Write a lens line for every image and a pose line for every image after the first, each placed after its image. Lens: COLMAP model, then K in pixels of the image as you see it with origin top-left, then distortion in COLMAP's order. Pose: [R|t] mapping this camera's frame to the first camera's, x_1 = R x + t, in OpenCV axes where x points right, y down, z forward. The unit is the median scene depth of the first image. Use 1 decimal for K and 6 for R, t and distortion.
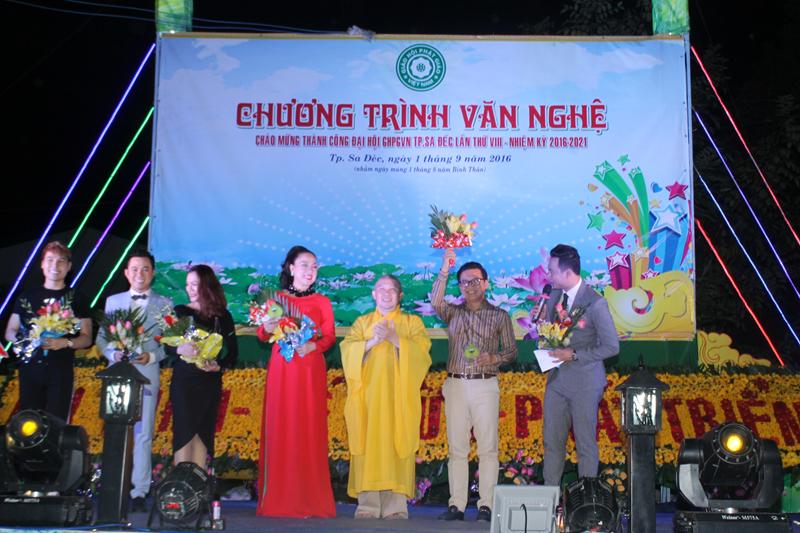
lens RADIAL K [[1095.1, 0, 395.8], [0, 1095.1, 281.5], [0, 0, 1]] dist [-0.053569, 0.080523]
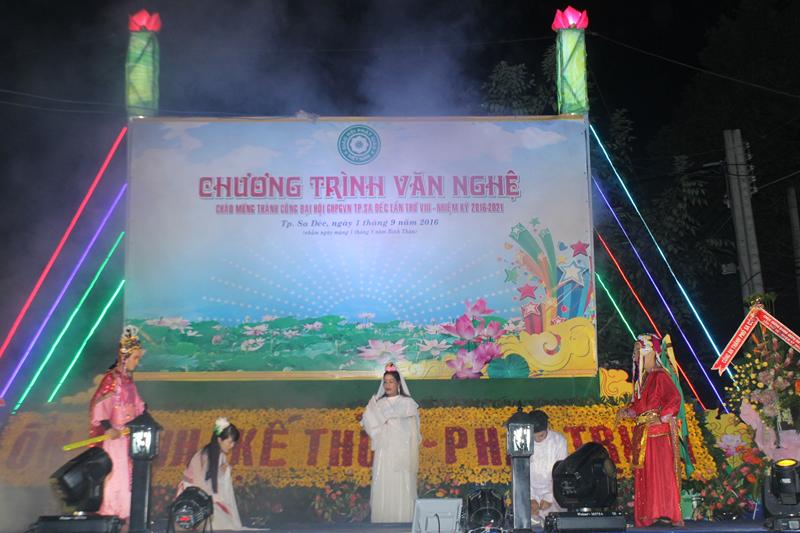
lens RADIAL K [[1095.1, 0, 395.8], [0, 1095.1, 281.5], [0, 0, 1]] dist [-0.053569, 0.080523]
pose [[0.998451, -0.019051, 0.052279, -0.001545], [0.020444, 0.999446, -0.026251, -0.021018], [-0.051750, 0.027279, 0.998287, -0.160901]]
